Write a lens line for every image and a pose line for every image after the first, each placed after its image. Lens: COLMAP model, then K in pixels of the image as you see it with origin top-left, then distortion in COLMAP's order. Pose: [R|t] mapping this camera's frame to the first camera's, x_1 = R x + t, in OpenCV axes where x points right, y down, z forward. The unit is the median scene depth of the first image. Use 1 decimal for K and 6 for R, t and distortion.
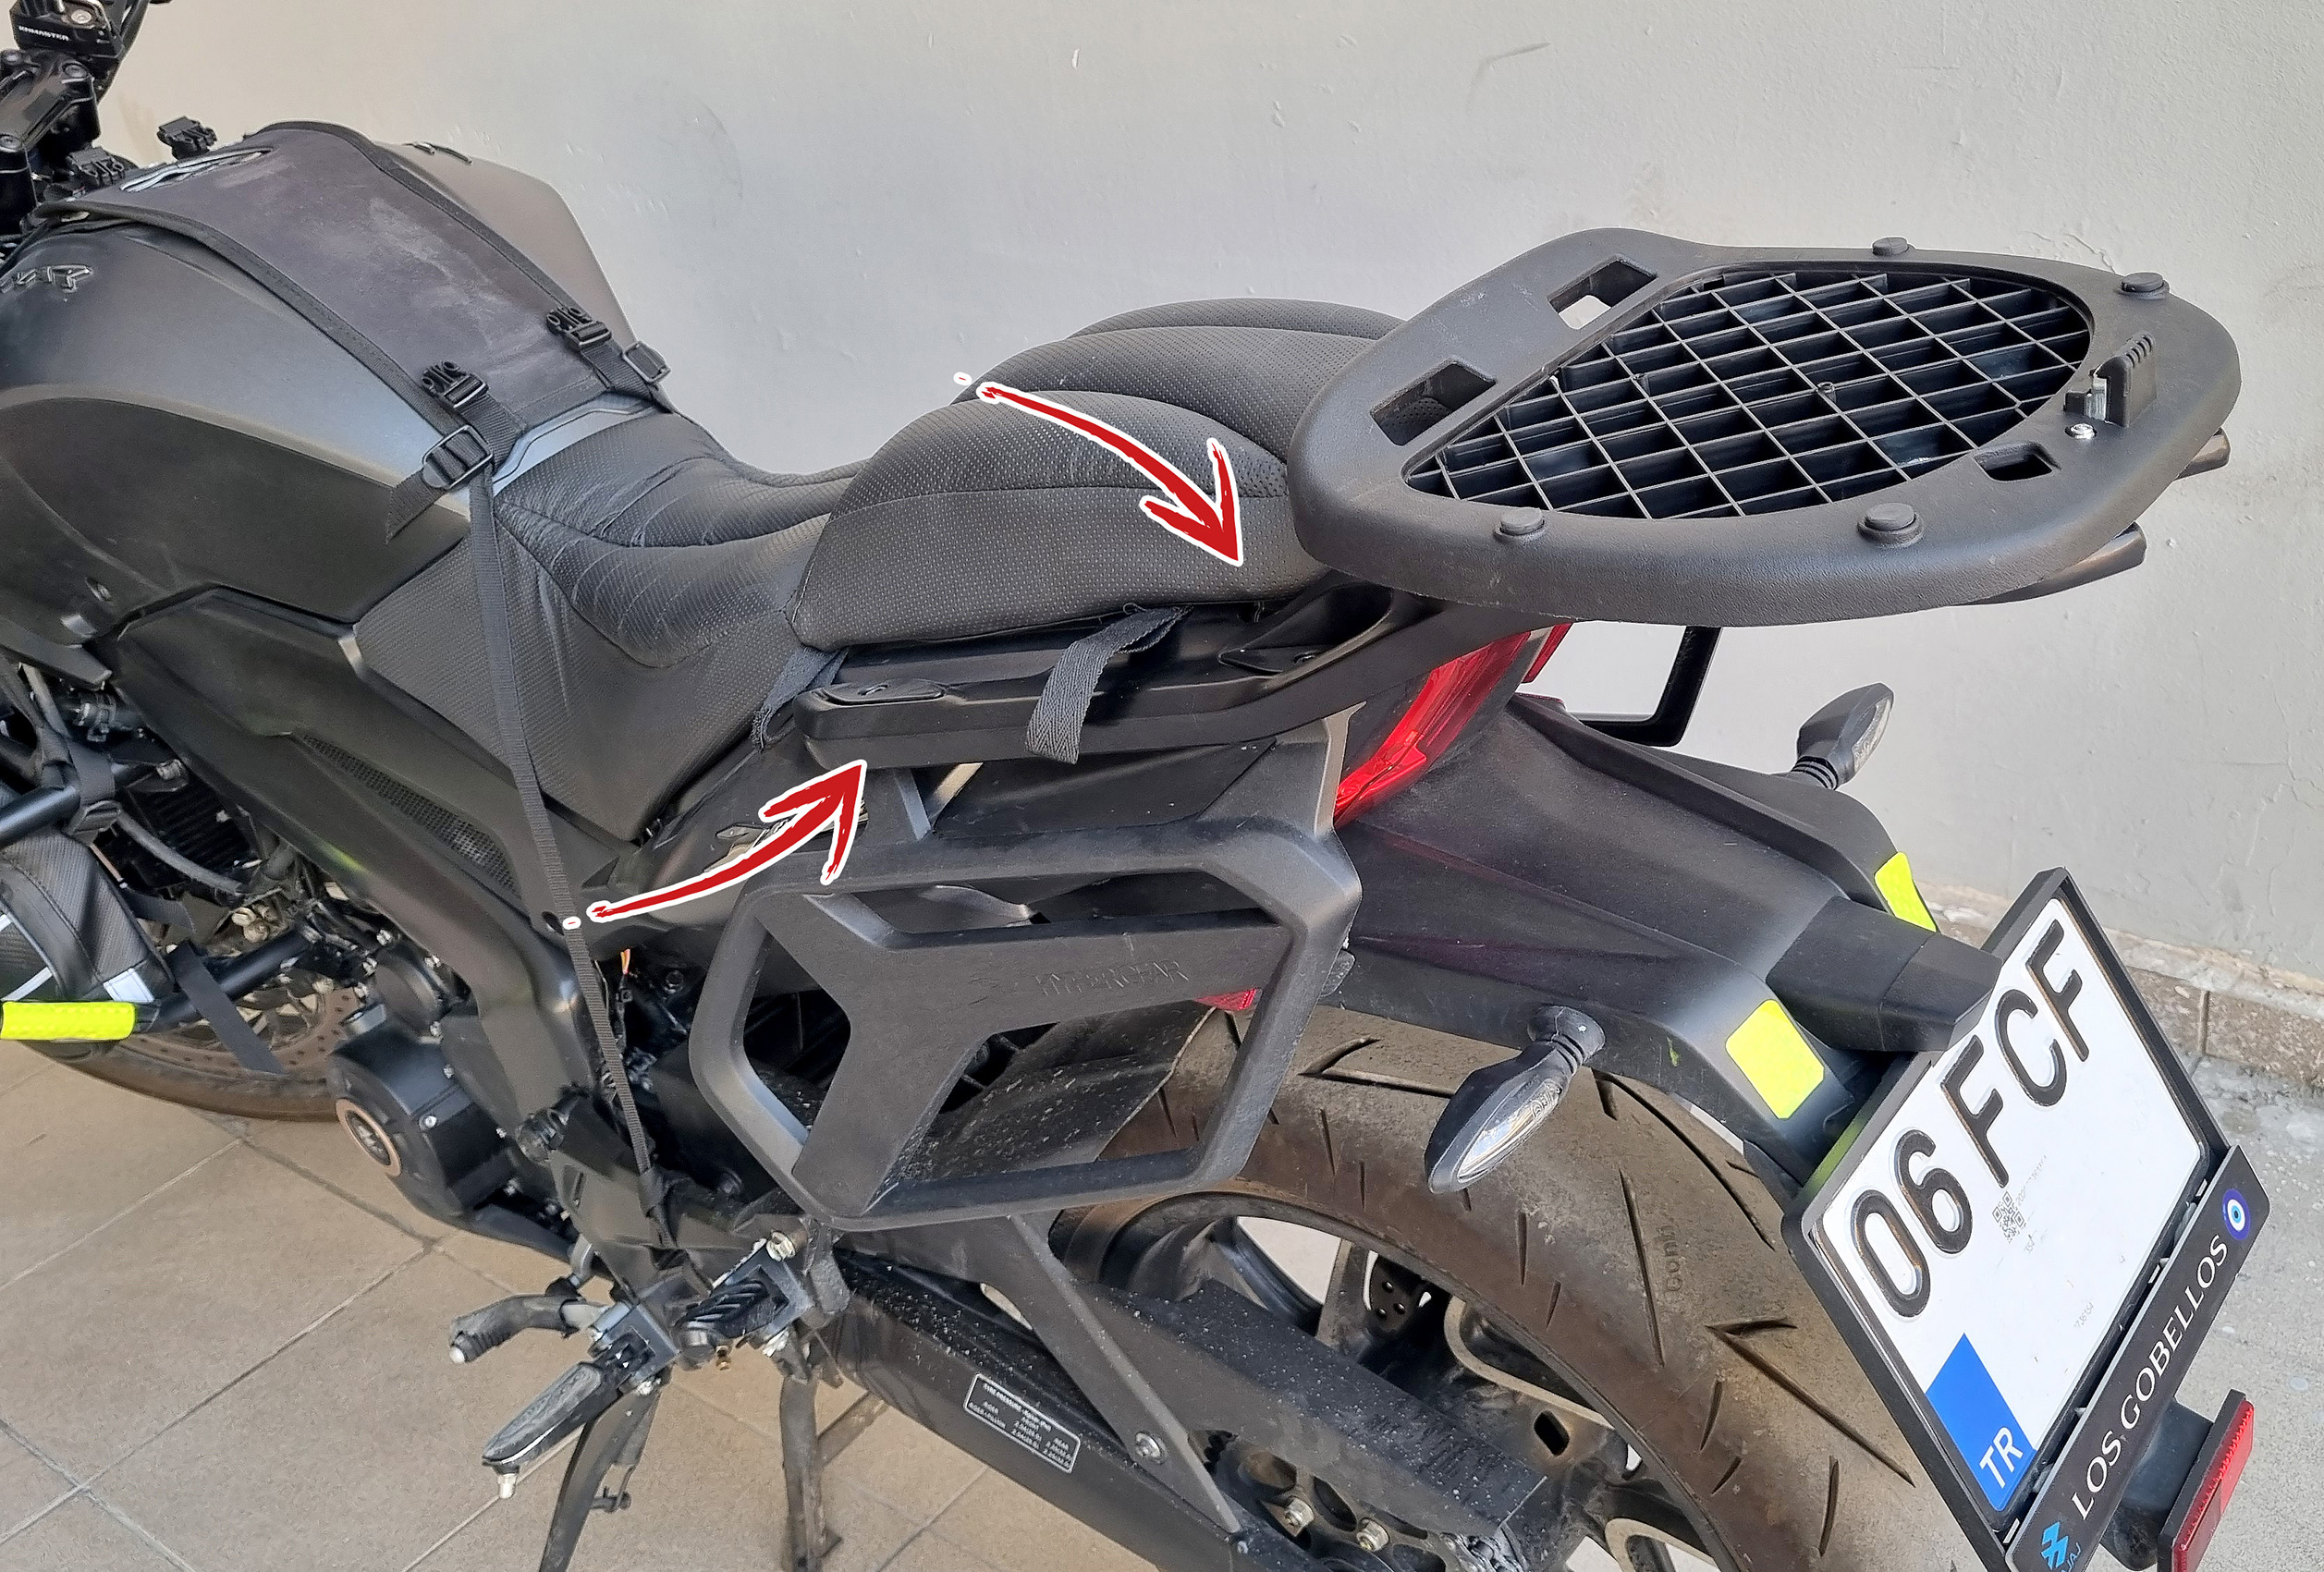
lens RADIAL K [[2343.1, 0, 1389.4], [0, 2343.1, 786.7], [0, 0, 1]] dist [0.004145, -0.041412]
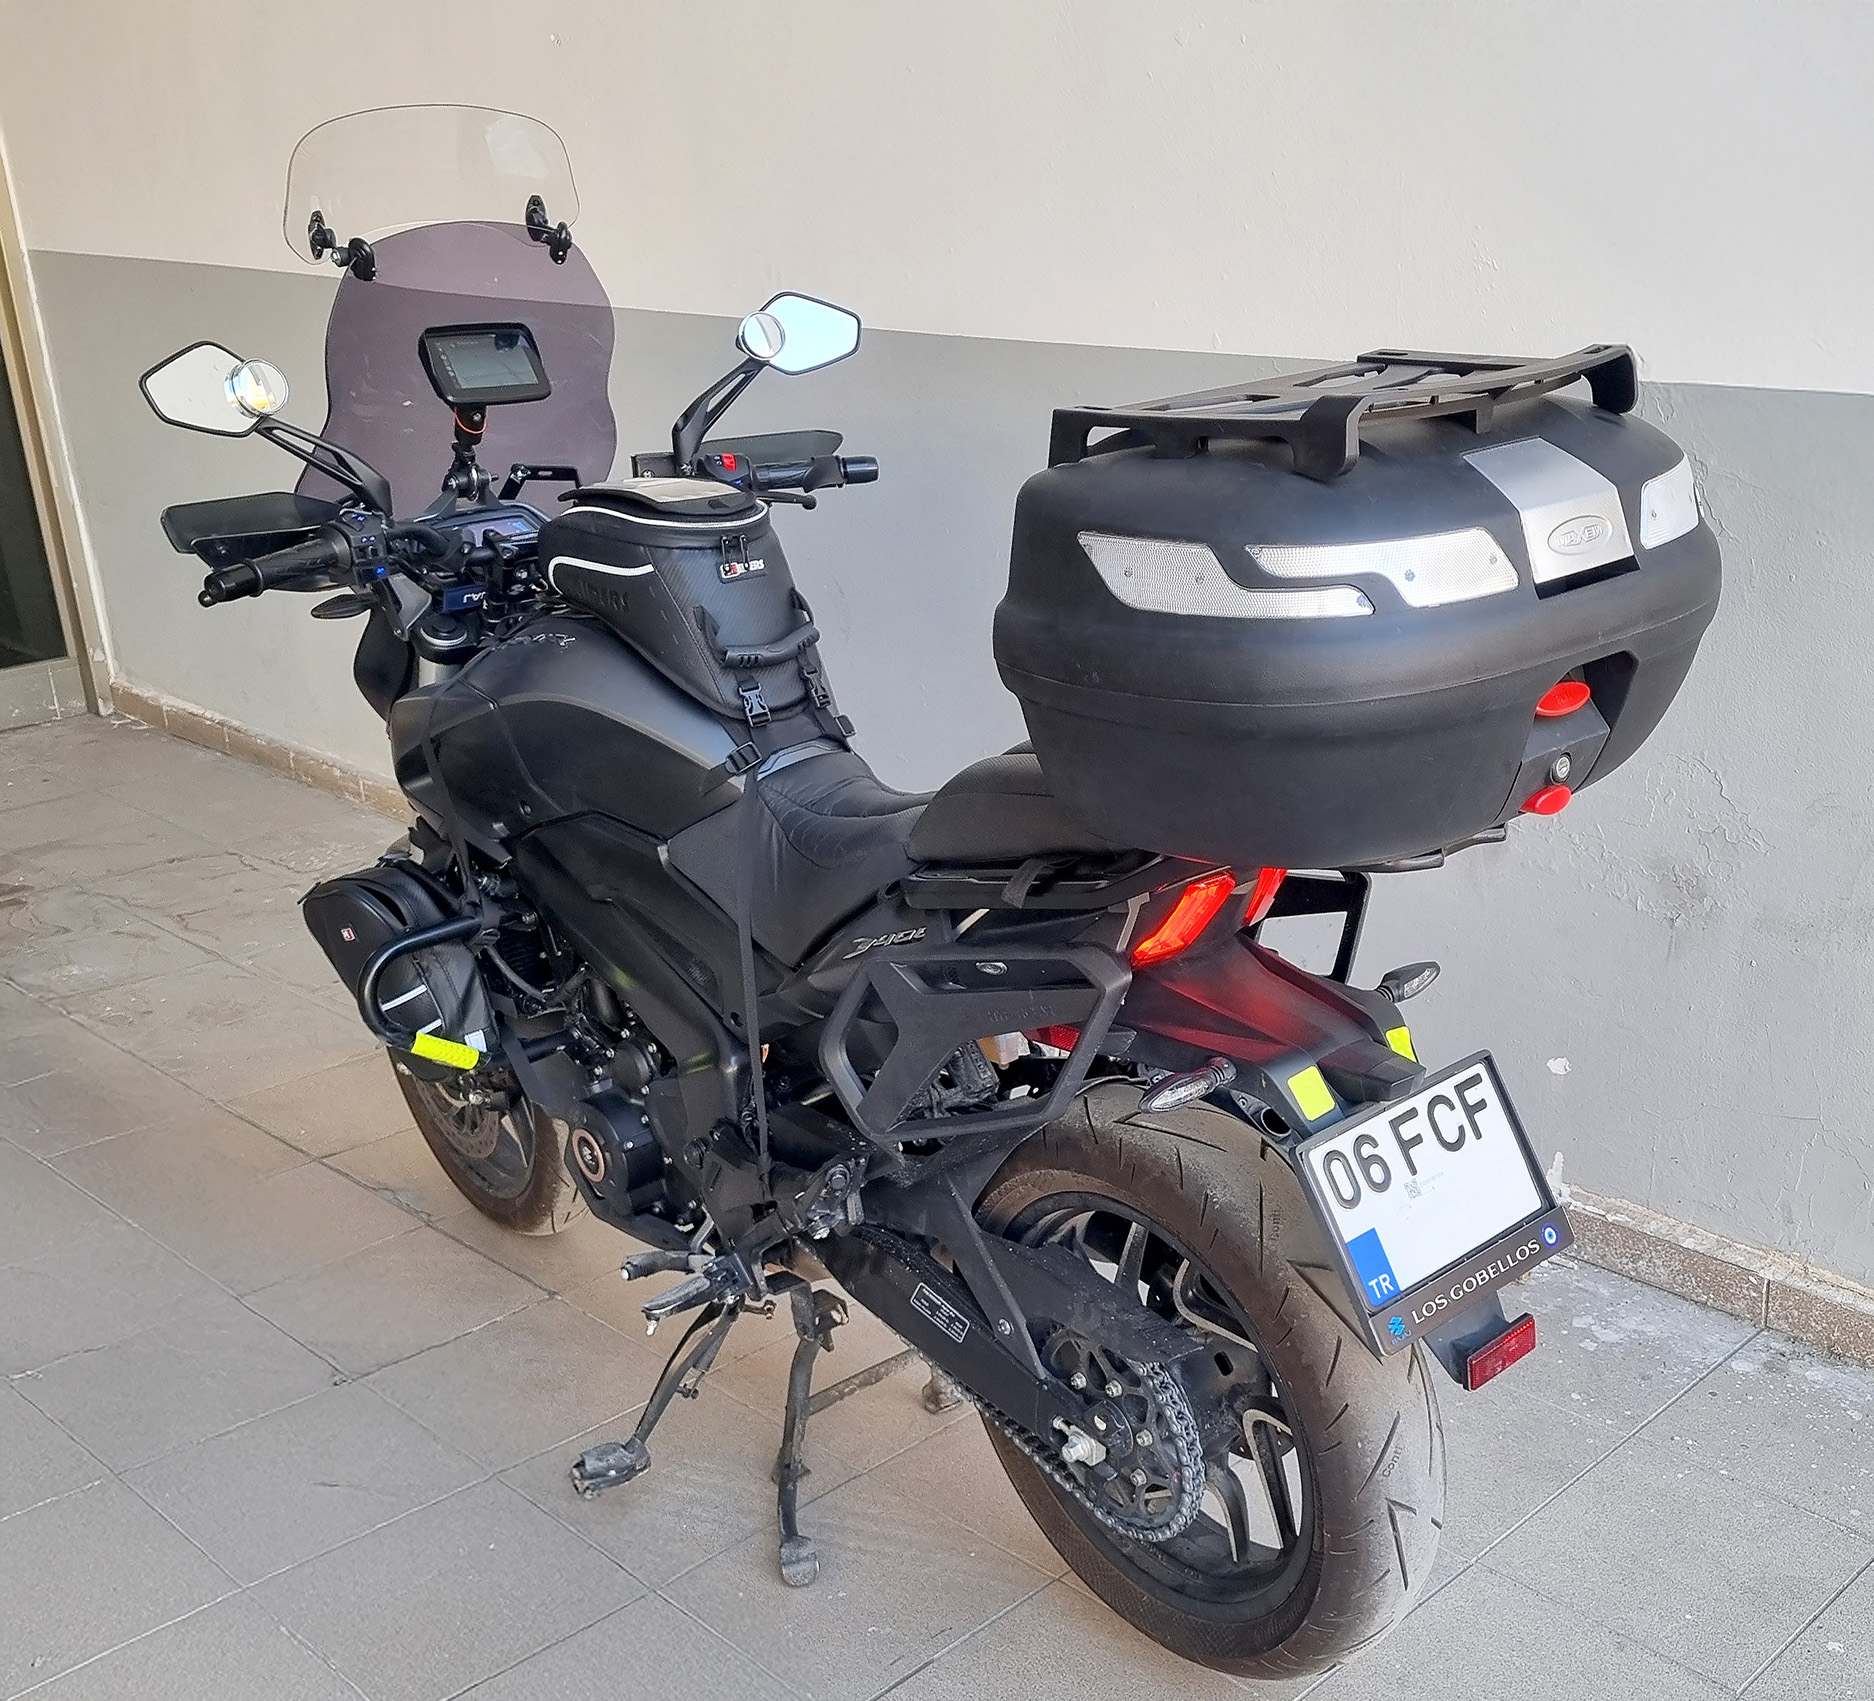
lens RADIAL K [[2203.7, 0, 937.0], [0, 2203.7, 850.5], [0, 0, 1]] dist [-0.369956, 3.123507]
pose [[0.965788, 0.144518, -0.215334, 0.152073], [-0.177544, 0.973696, -0.142812, 0.161583], [0.189031, 0.176158, 0.966041, -0.692569]]
